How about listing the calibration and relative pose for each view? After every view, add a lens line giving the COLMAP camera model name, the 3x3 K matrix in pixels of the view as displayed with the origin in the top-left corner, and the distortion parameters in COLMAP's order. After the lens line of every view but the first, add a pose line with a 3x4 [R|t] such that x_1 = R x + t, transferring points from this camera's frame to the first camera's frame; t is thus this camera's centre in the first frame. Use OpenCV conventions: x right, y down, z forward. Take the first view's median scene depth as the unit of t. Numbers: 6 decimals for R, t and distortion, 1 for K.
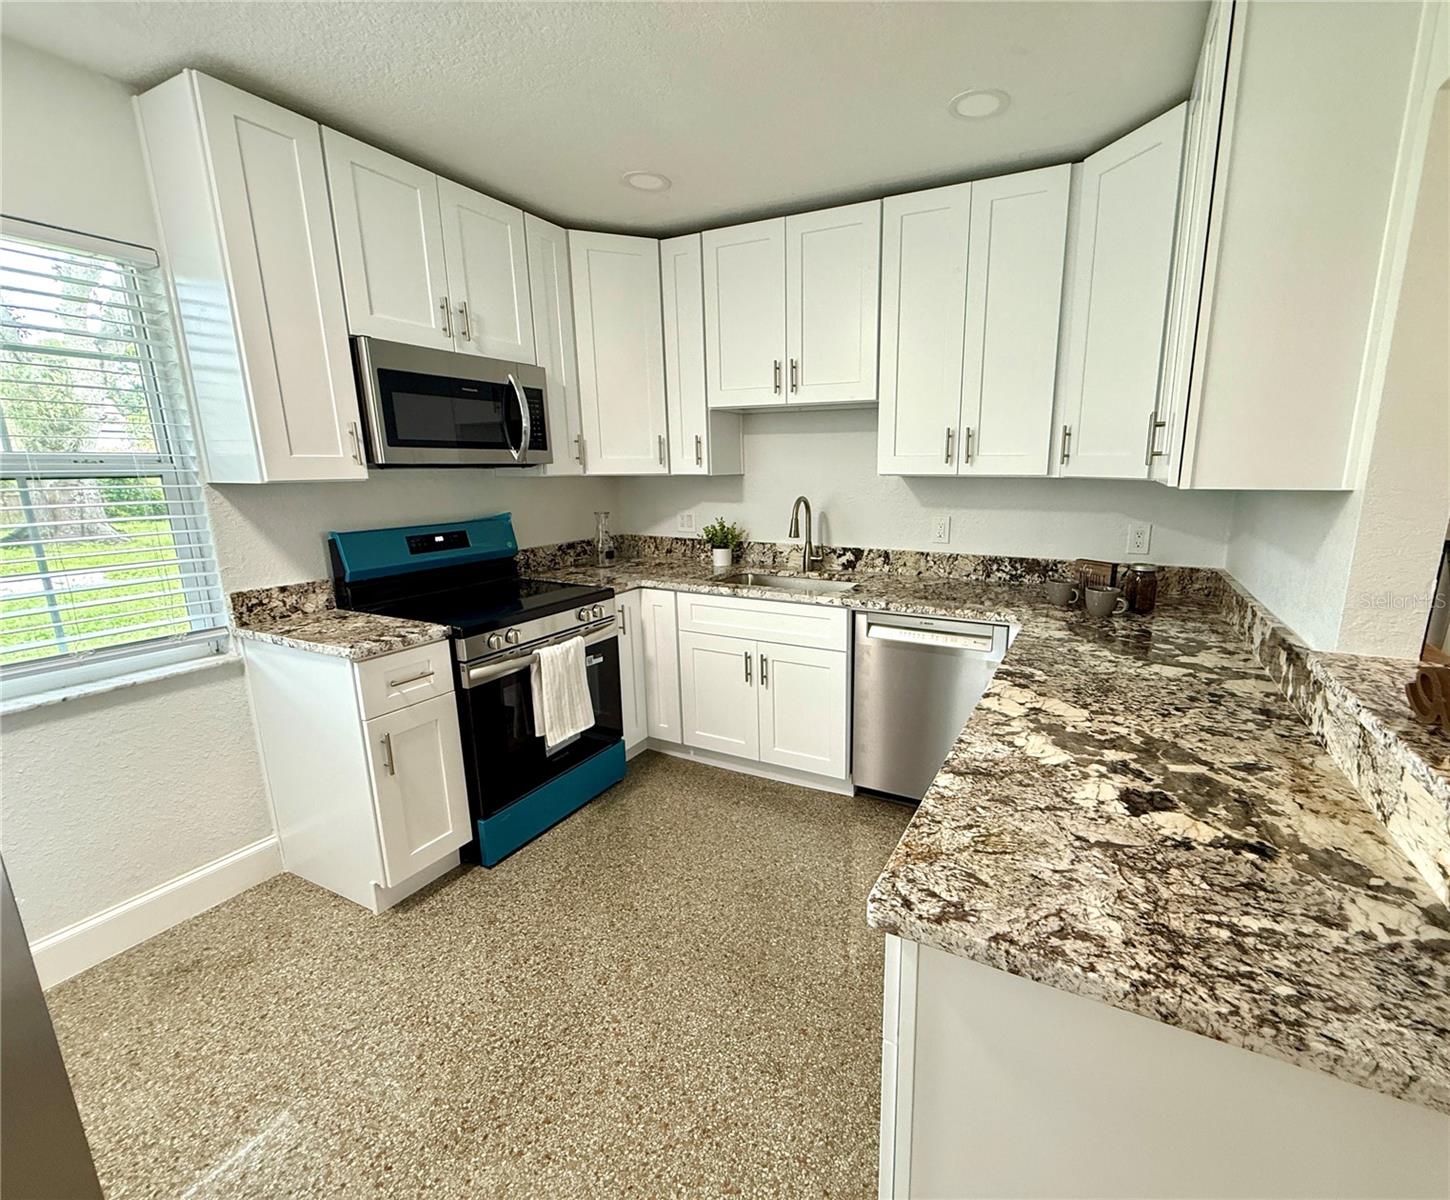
lens RADIAL K [[641.2, 0, 796.9], [0, 641.2, 599.8], [0, 0, 1]] dist [0.000874, 0.001133]
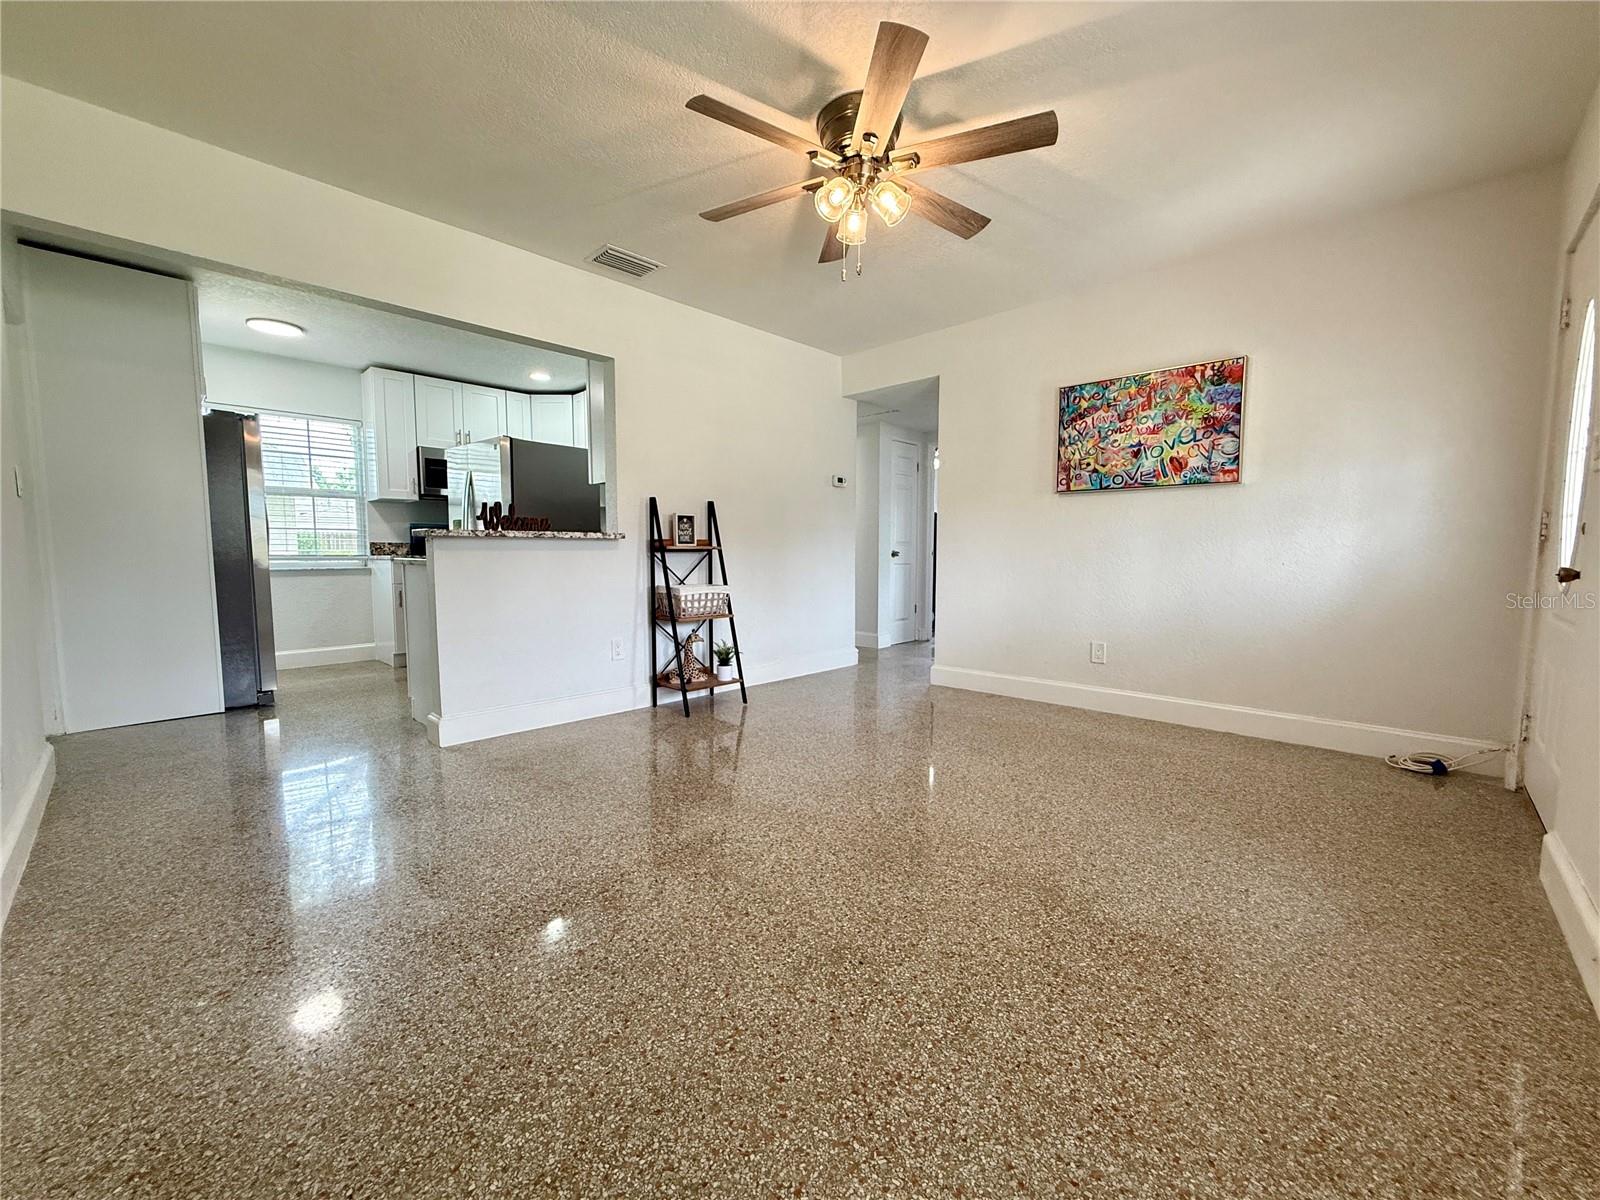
lens RADIAL K [[638.3, 0, 798.0], [0, 638.3, 601.1], [0, 0, 1]] dist [-0.000072, 0.000076]
pose [[0.947600, 0.031109, -0.317942, 1.513504], [-0.071493, 0.990655, -0.116149, 0.380280], [0.311358, 0.132793, 0.940969, -0.827786]]
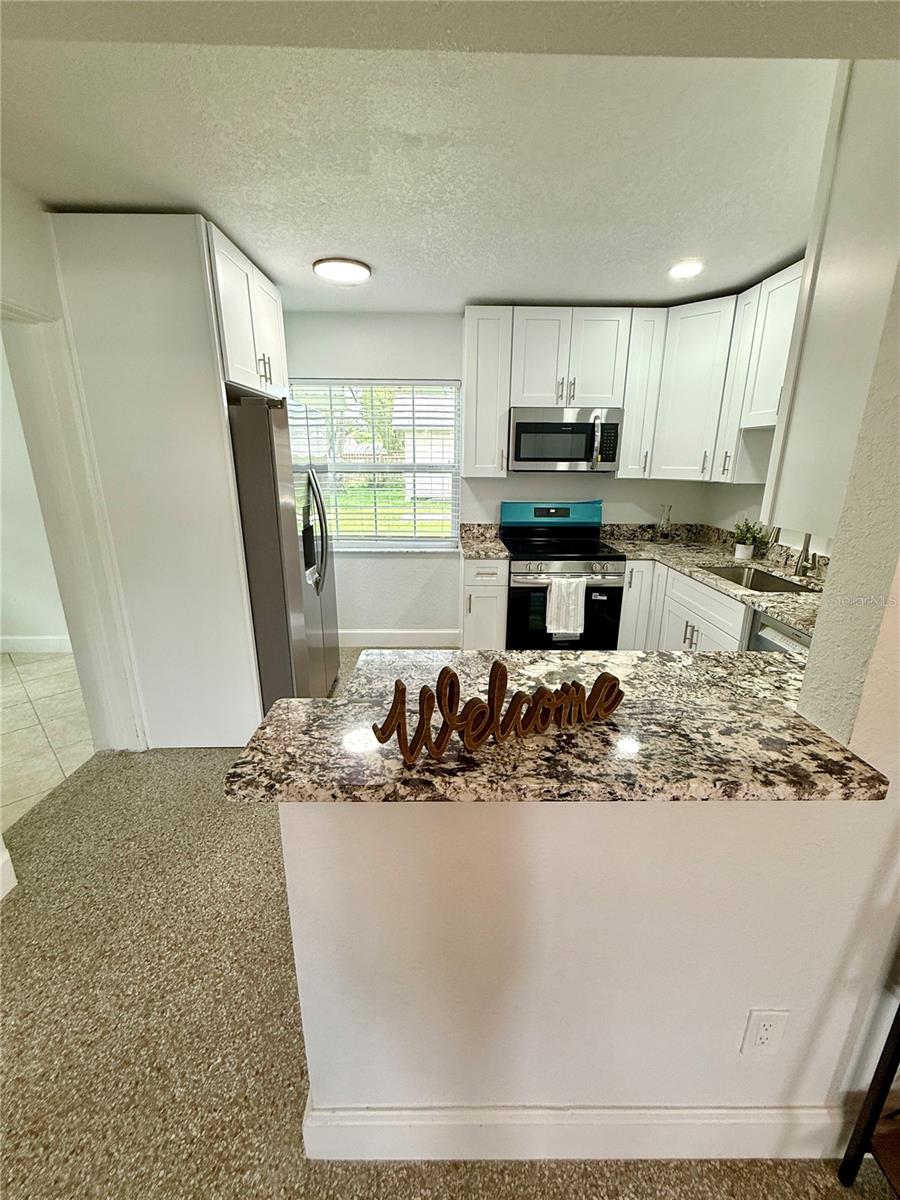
lens RADIAL K [[496.8, 0, 449.4], [0, 496.8, 603.0], [0, 0, 1]] dist [0.000252, -0.000114]
pose [[0.441585, 0.260885, -0.858453, 0.705116], [-0.194775, 0.961849, 0.192115, -0.066971], [0.875823, 0.082371, 0.475552, 0.104860]]
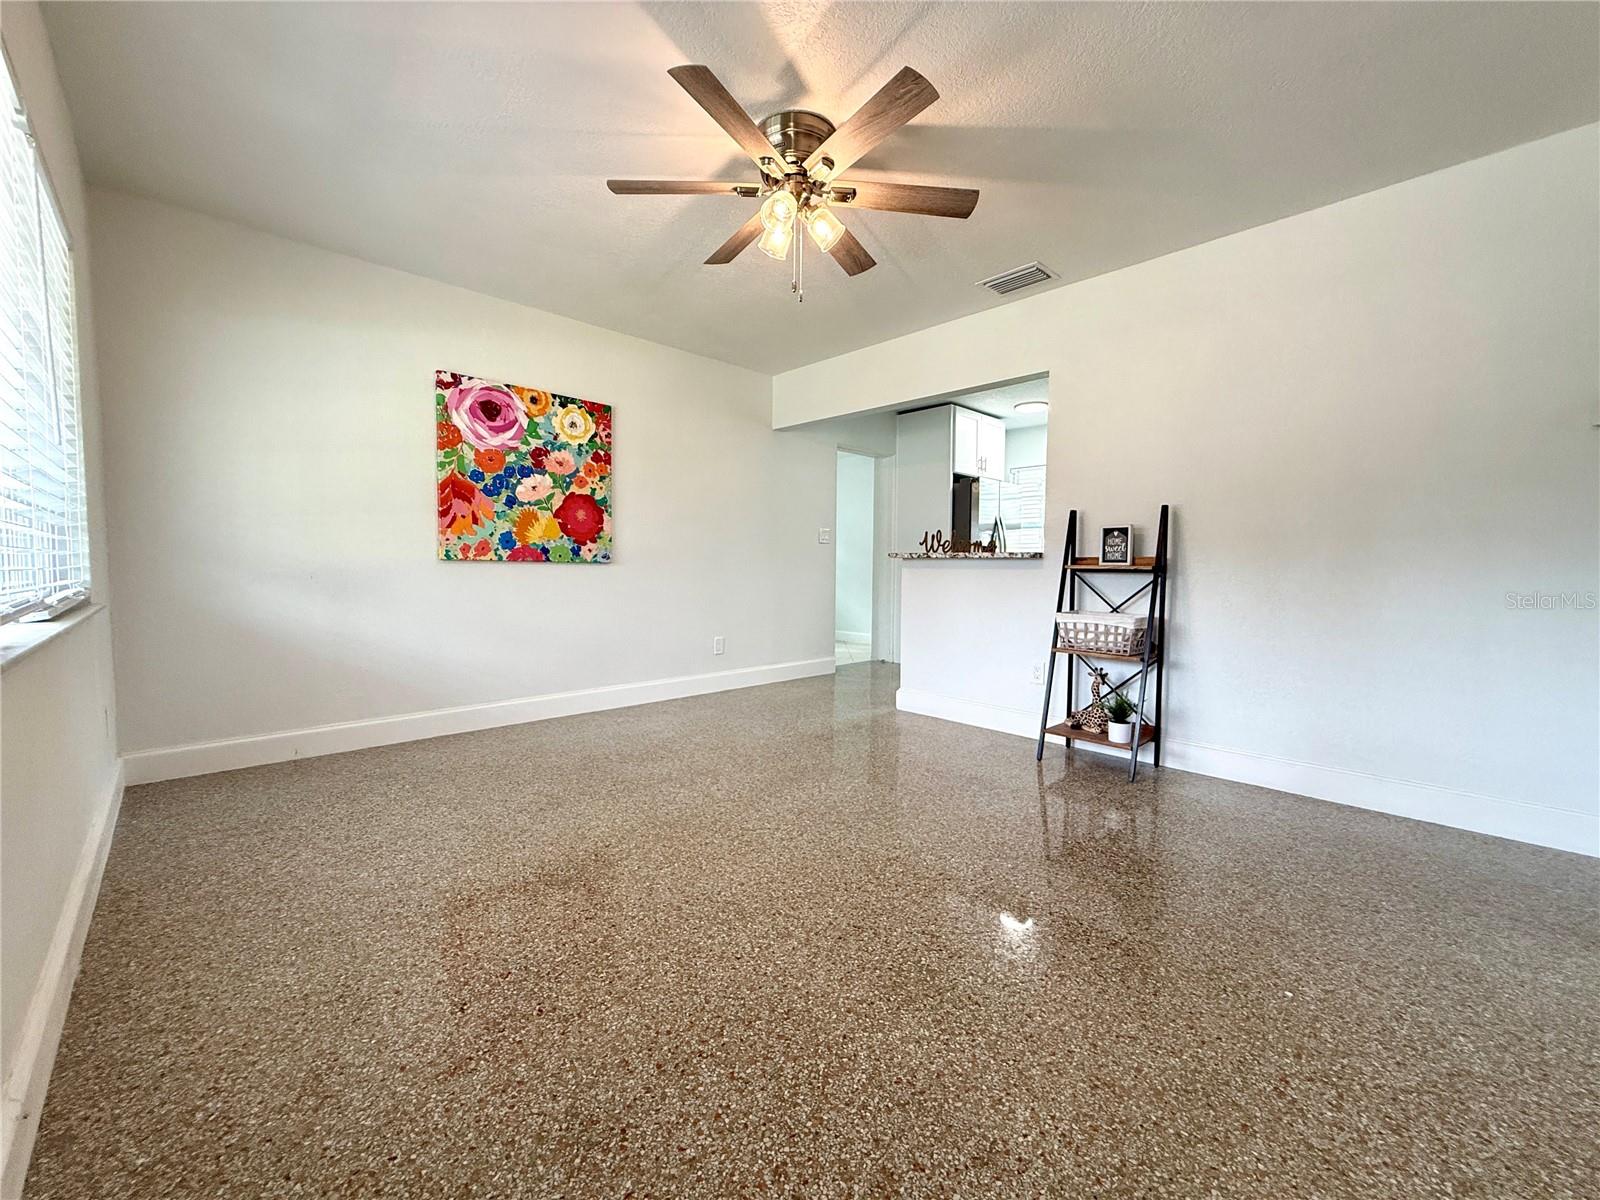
lens RADIAL K [[638.3, 0, 798.0], [0, 638.3, 601.1], [0, 0, 1]] dist [-0.000072, 0.000076]
pose [[-0.352432, 0.055143, -0.934211, 2.239105], [-0.201070, 0.970487, 0.133138, 0.078716], [0.913982, 0.234764, -0.330943, 0.549884]]
